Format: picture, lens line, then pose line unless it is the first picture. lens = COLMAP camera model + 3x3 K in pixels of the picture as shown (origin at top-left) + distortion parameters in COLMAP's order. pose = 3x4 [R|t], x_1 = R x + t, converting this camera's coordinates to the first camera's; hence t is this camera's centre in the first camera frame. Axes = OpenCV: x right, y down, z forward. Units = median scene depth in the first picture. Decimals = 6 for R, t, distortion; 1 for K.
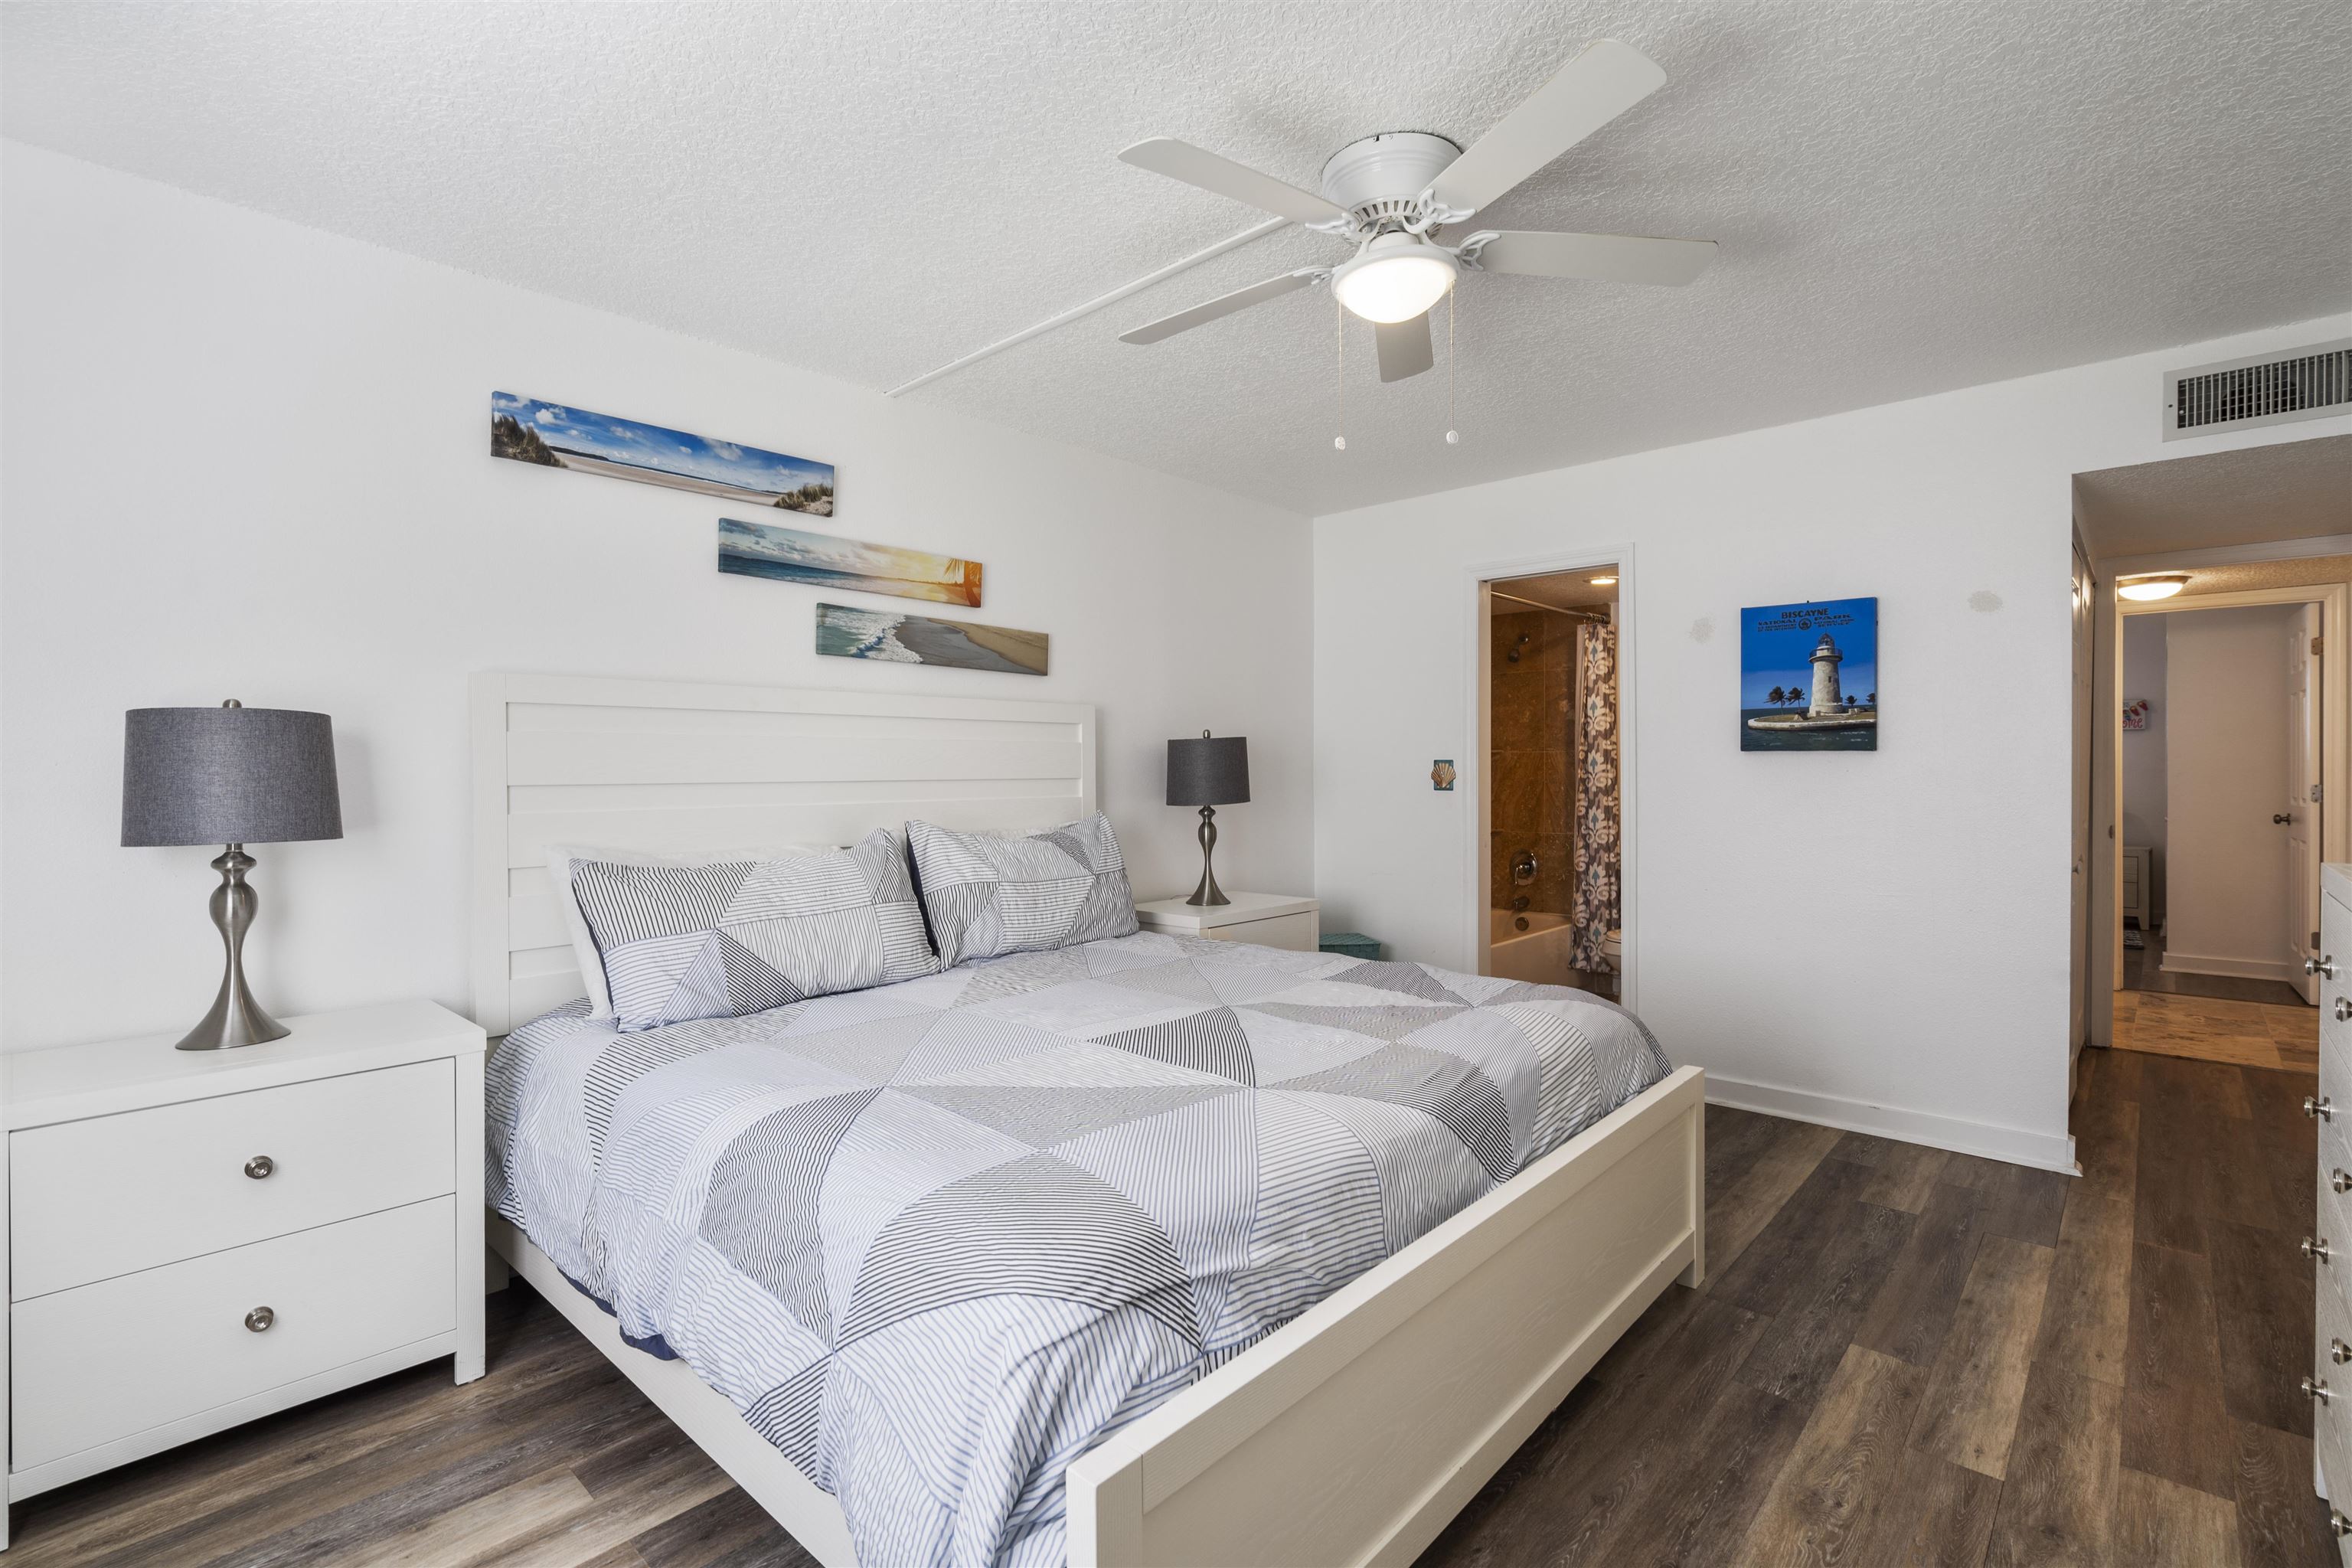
lens RADIAL K [[1057.0, 0, 1175.7], [0, 1057.0, 754.3], [0, 0, 1]] dist [-0.002452, -0.000197]
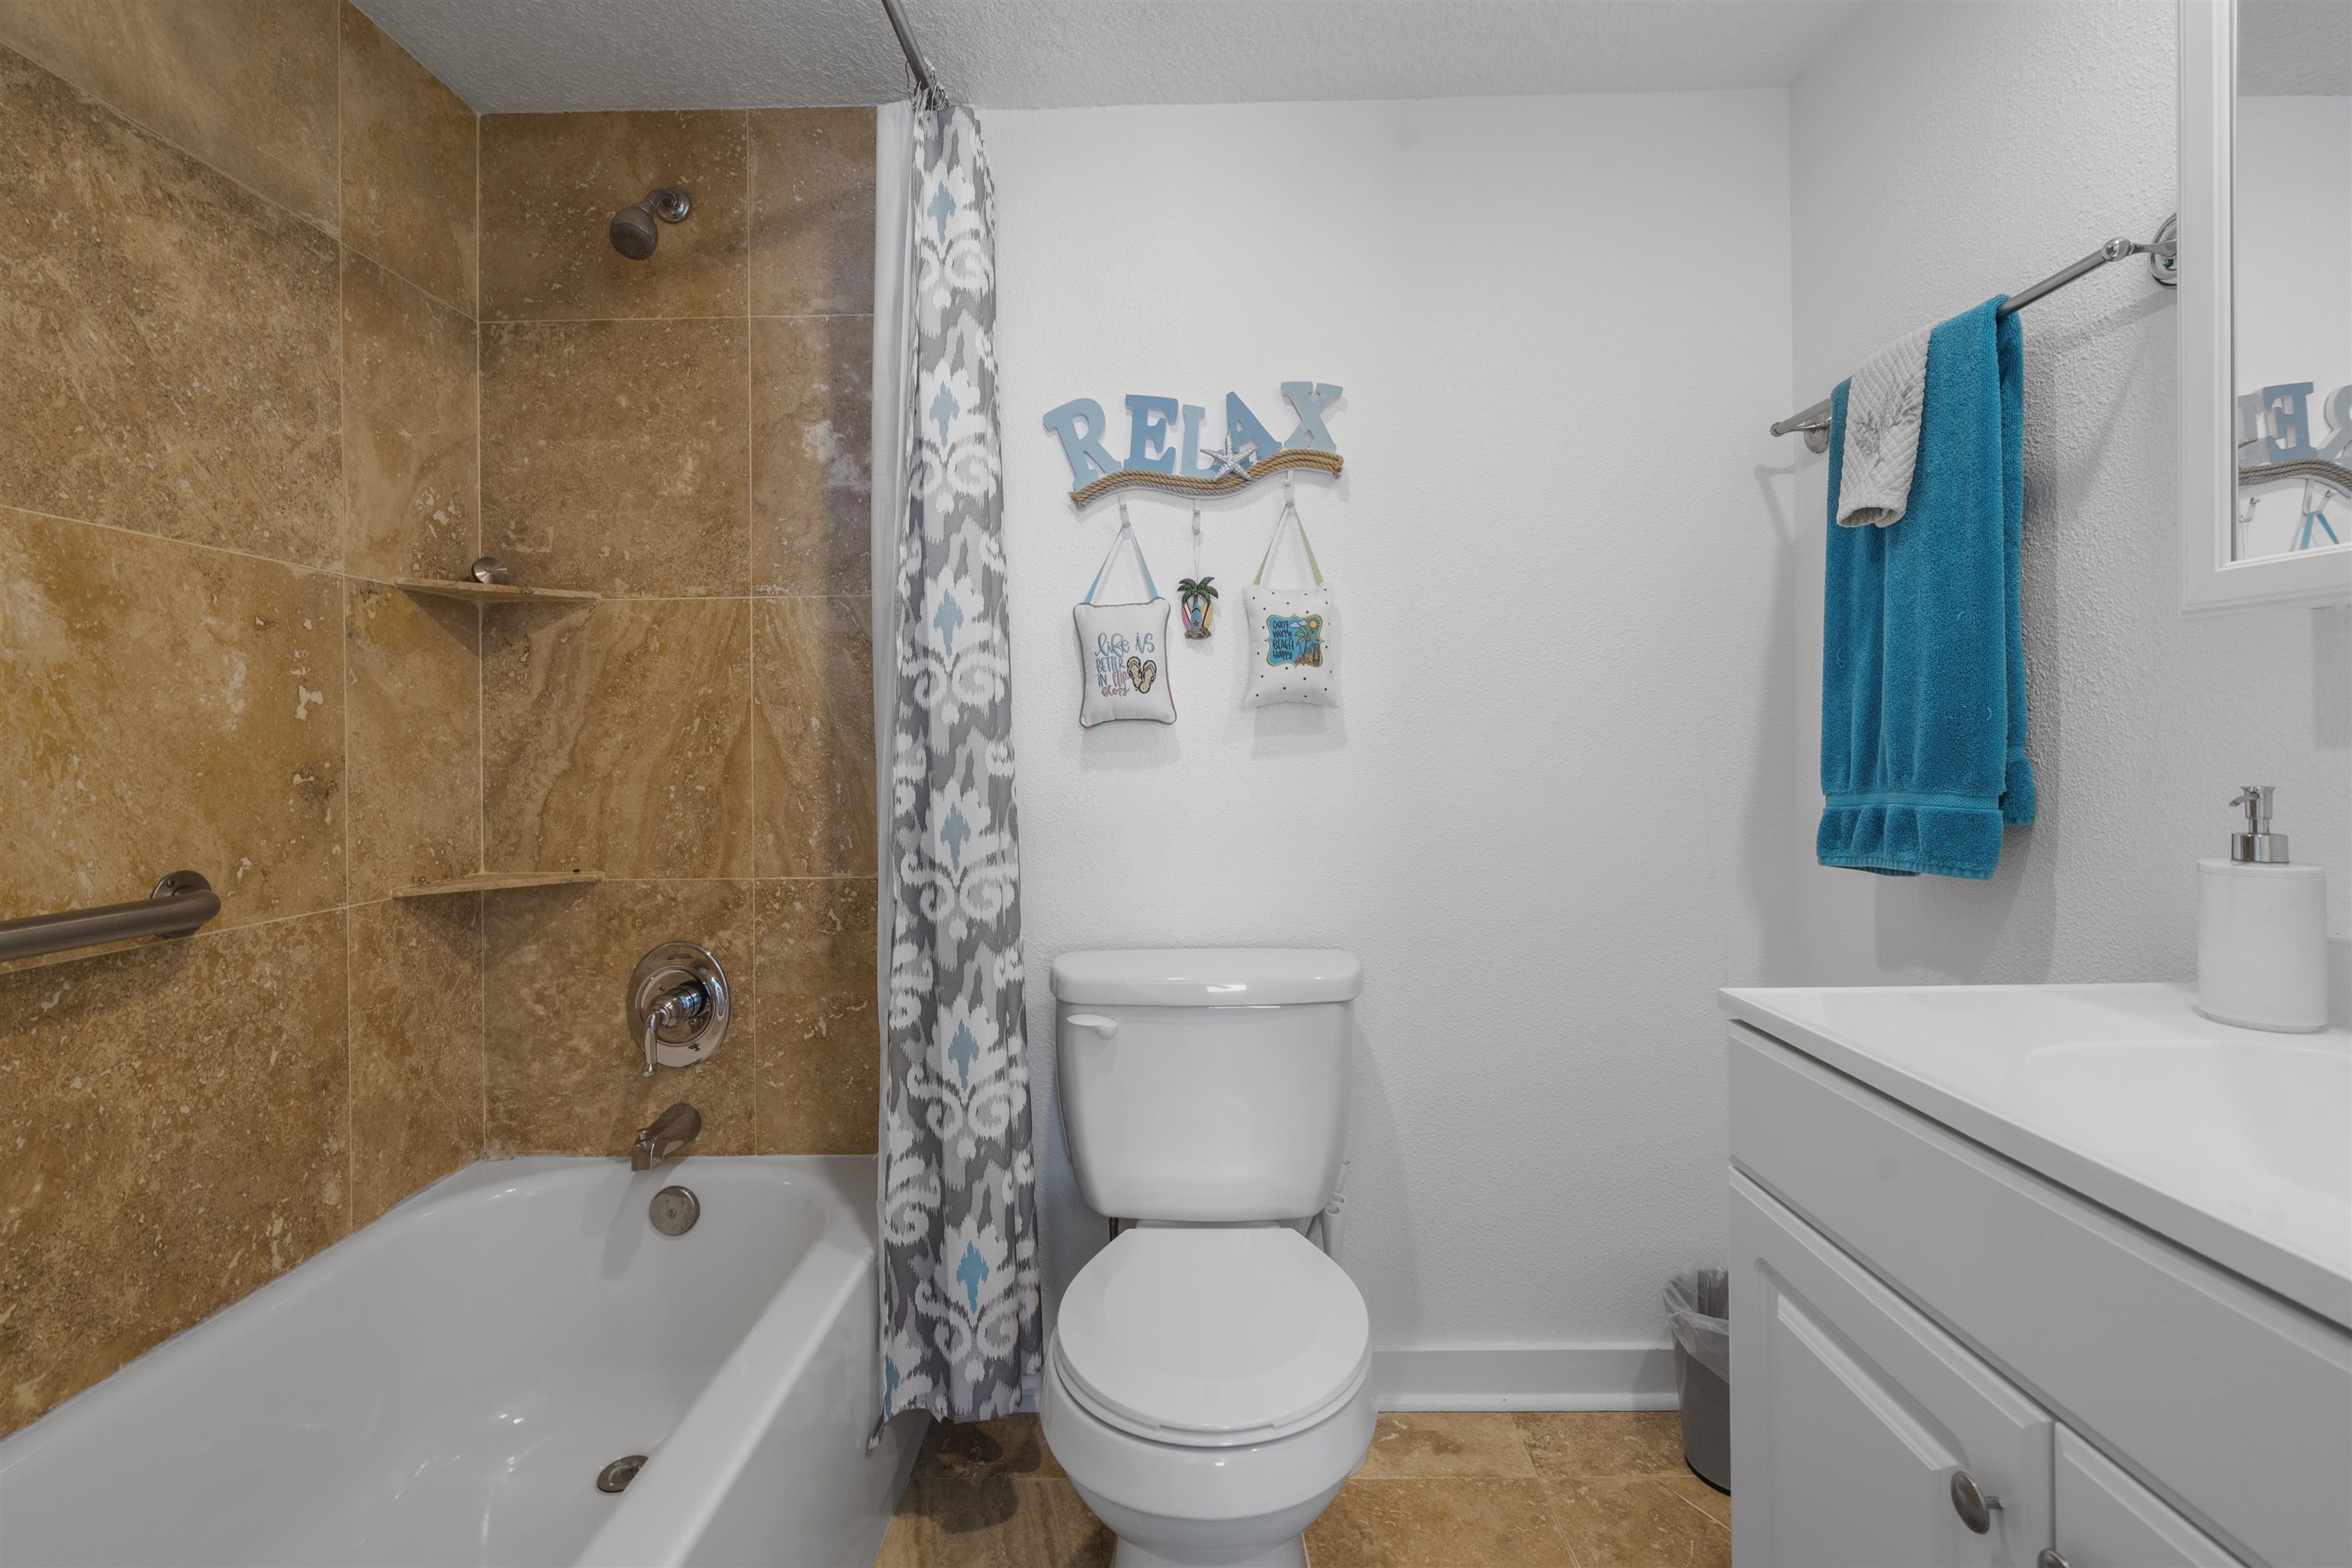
lens RADIAL K [[1057.0, 0, 1175.7], [0, 1057.0, 754.3], [0, 0, 1]] dist [-0.002452, -0.000197]
pose [[0.735619, -0.011916, 0.677291, 0.255752], [-0.000470, 0.999836, 0.018101, 0.037607], [-0.677396, -0.013634, 0.735492, 0.760219]]
